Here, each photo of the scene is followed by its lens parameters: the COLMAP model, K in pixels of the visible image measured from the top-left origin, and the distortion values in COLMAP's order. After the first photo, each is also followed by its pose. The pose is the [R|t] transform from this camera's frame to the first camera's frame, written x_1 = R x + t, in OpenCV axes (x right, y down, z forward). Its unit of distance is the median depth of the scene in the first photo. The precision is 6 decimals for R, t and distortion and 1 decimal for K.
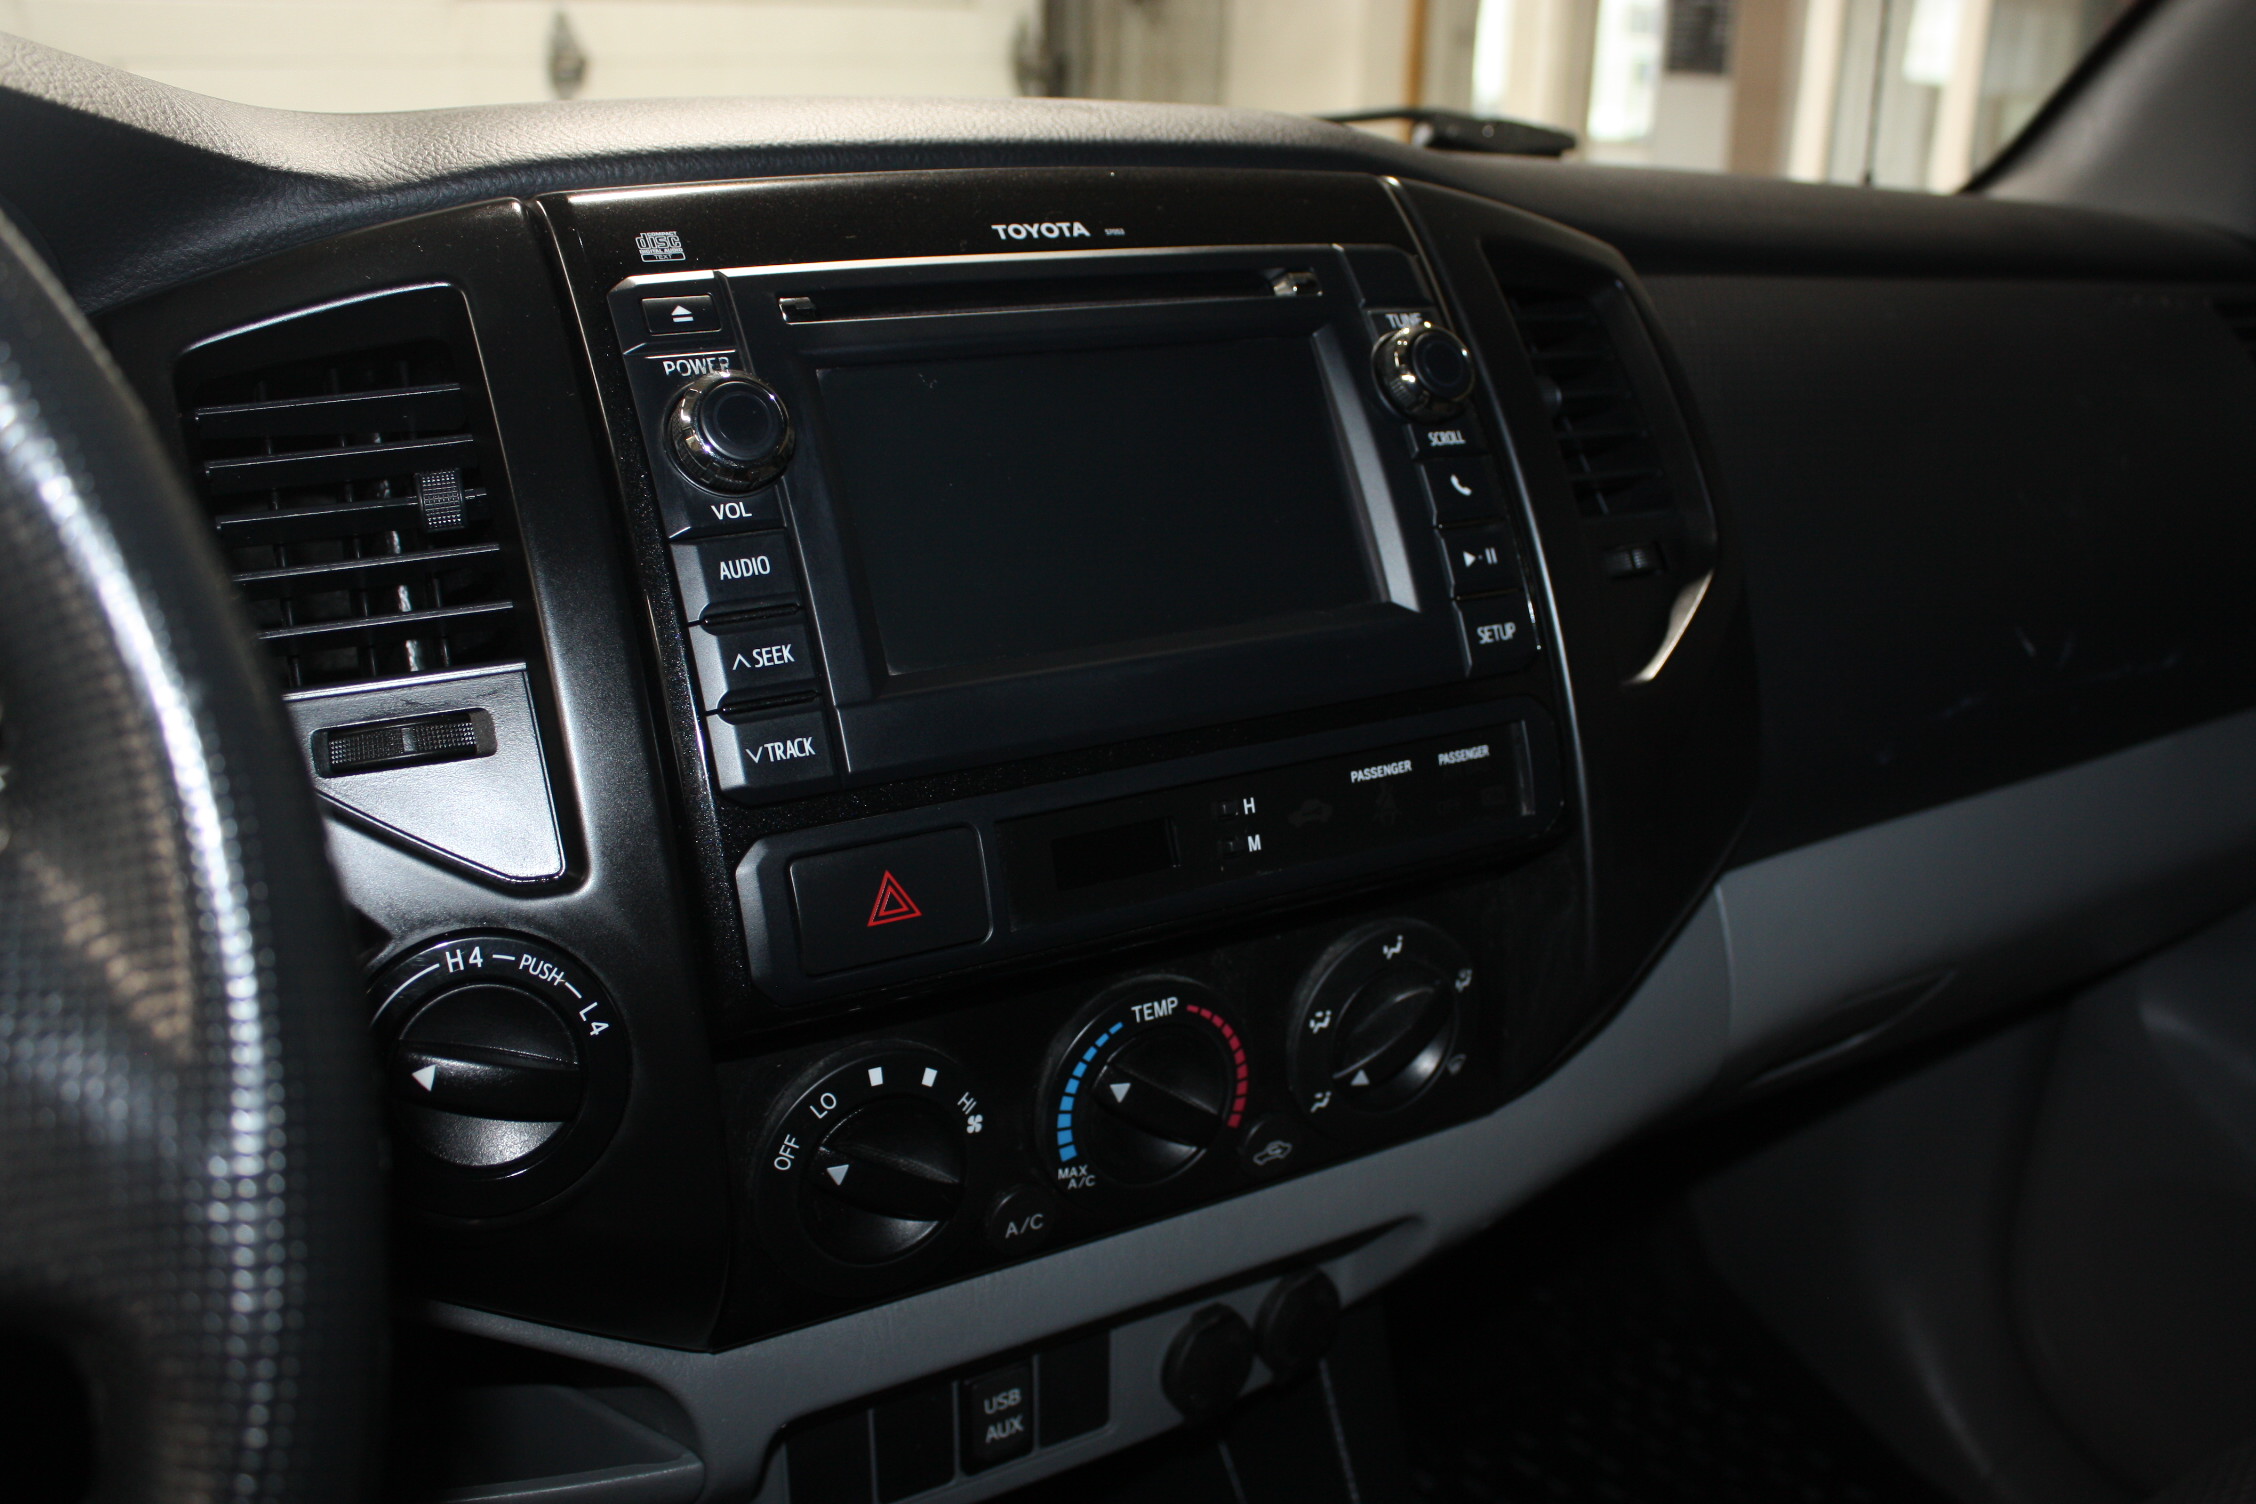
lens RADIAL K [[2080.9, 0, 1128.0], [0, 2080.9, 752.0], [0, 0, 1]] dist [-0.181562, 0.271378]
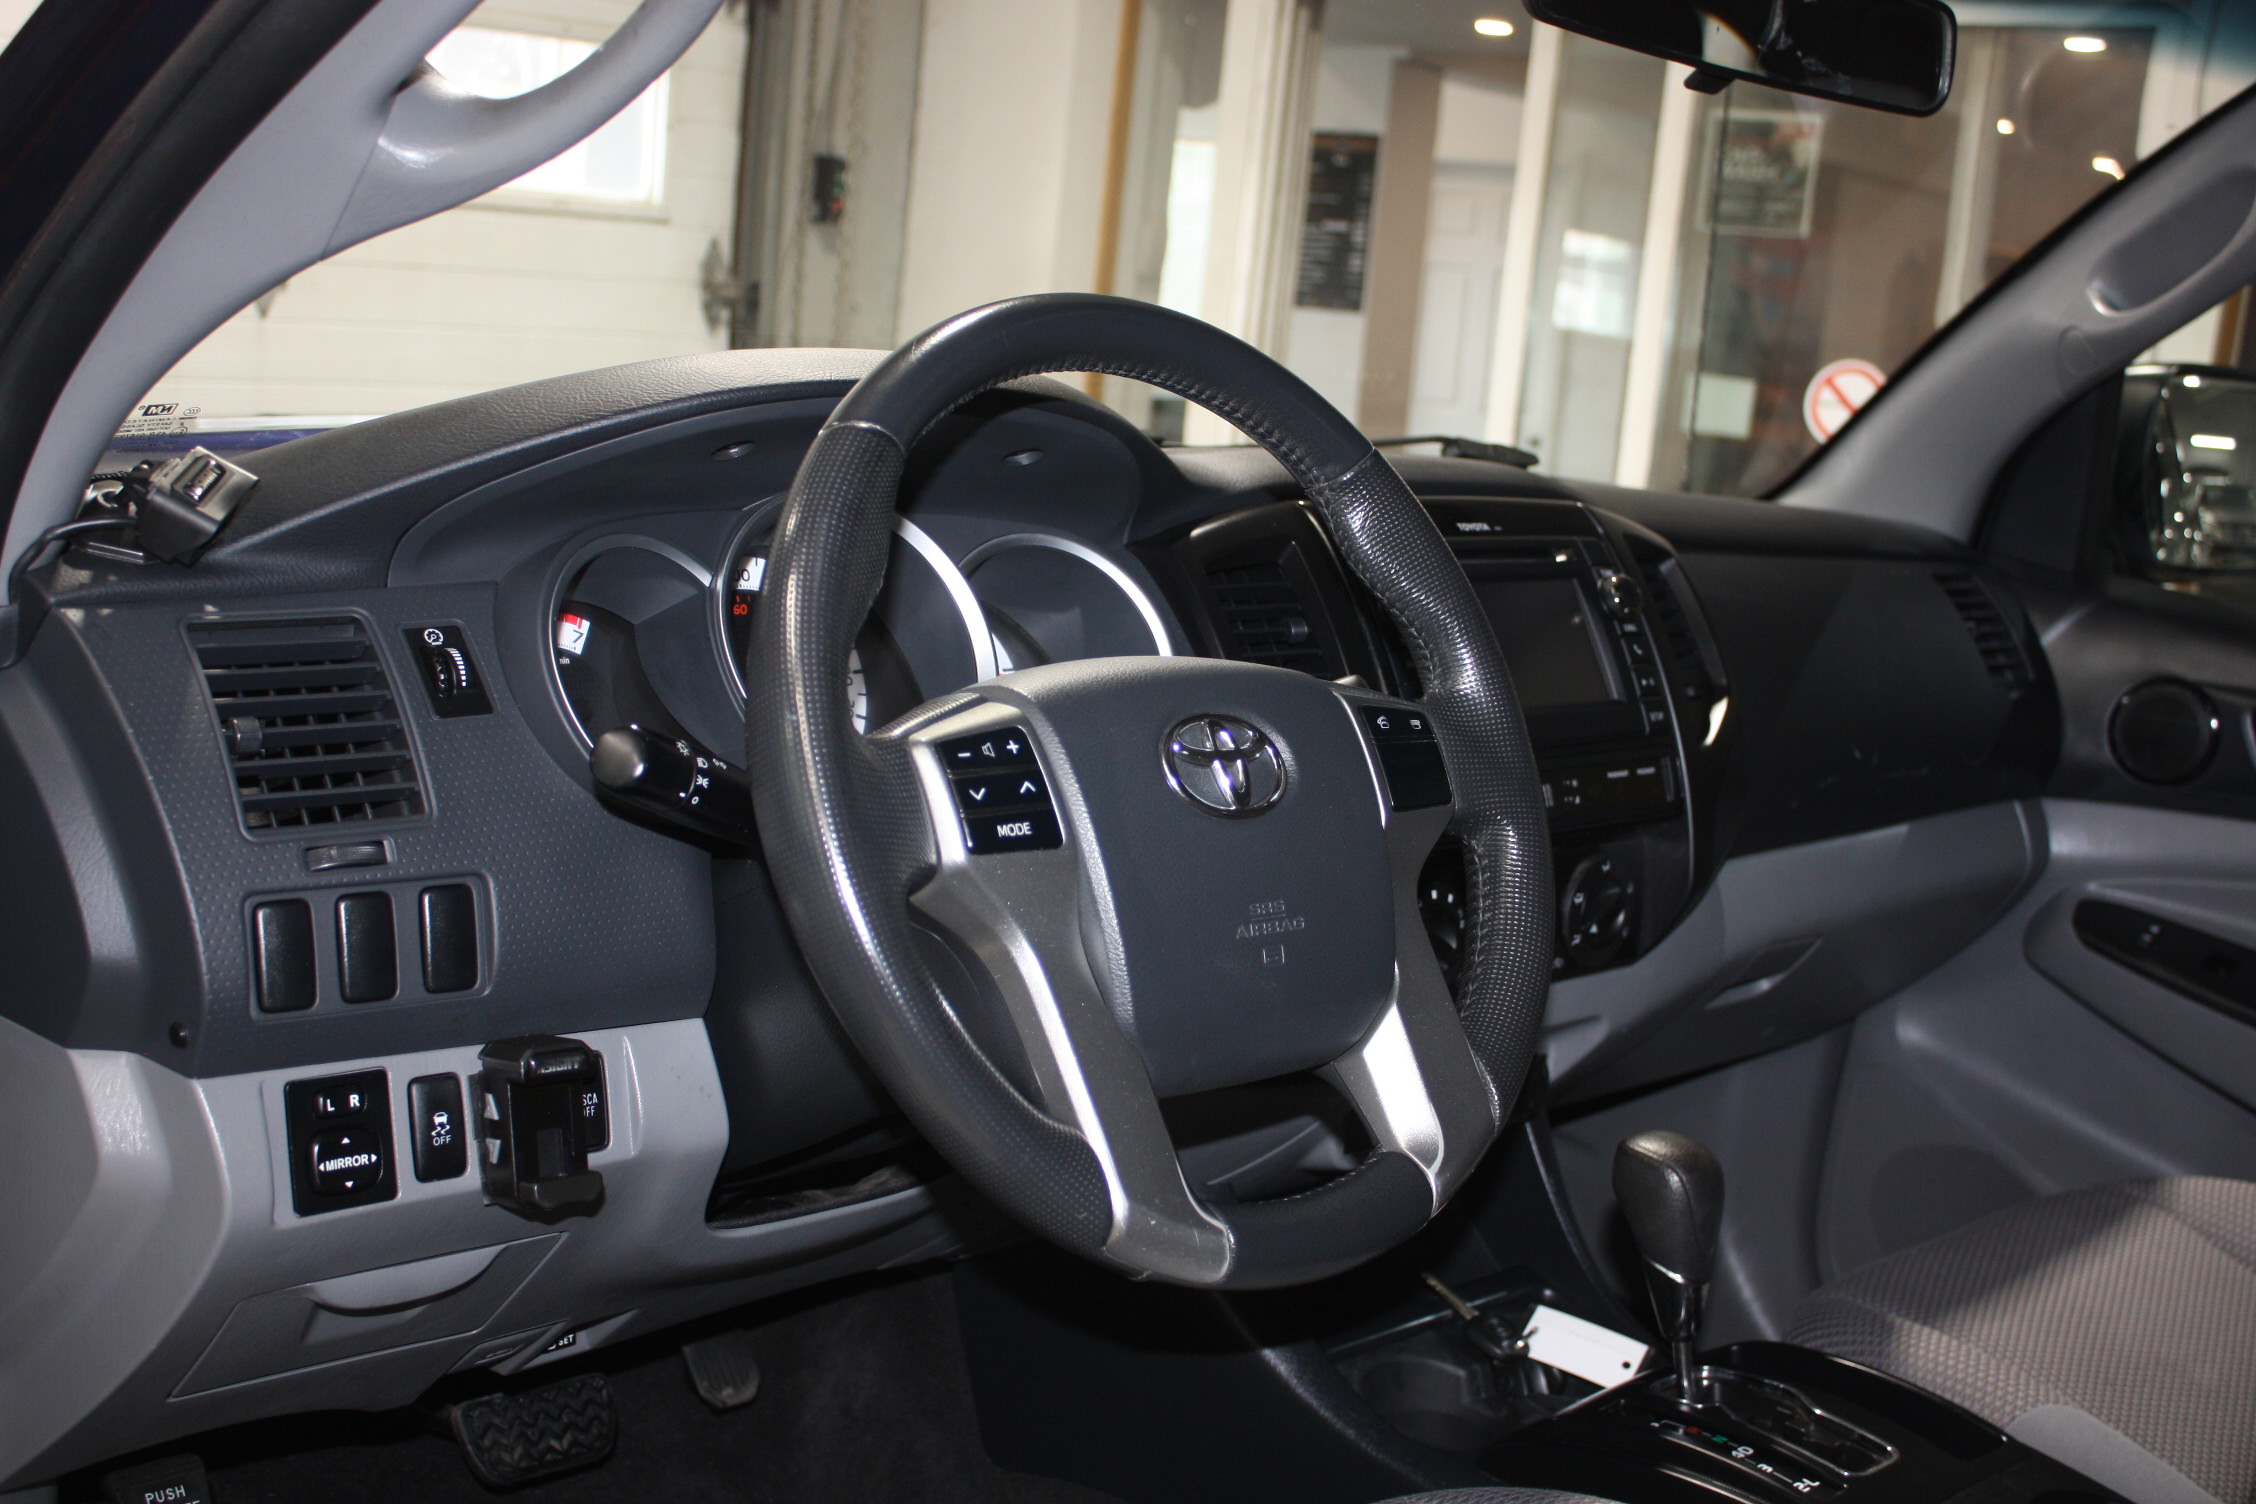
lens RADIAL K [[2603.6, 0, 1128.0], [0, 2603.6, 752.0], [0, 0, 1]] dist [-0.006567, -0.004965]
pose [[0.973896, 0.023498, 0.225777, -0.944244], [0.006568, 0.991294, -0.131501, 0.323281], [-0.226901, 0.129551, 0.965263, -1.456485]]
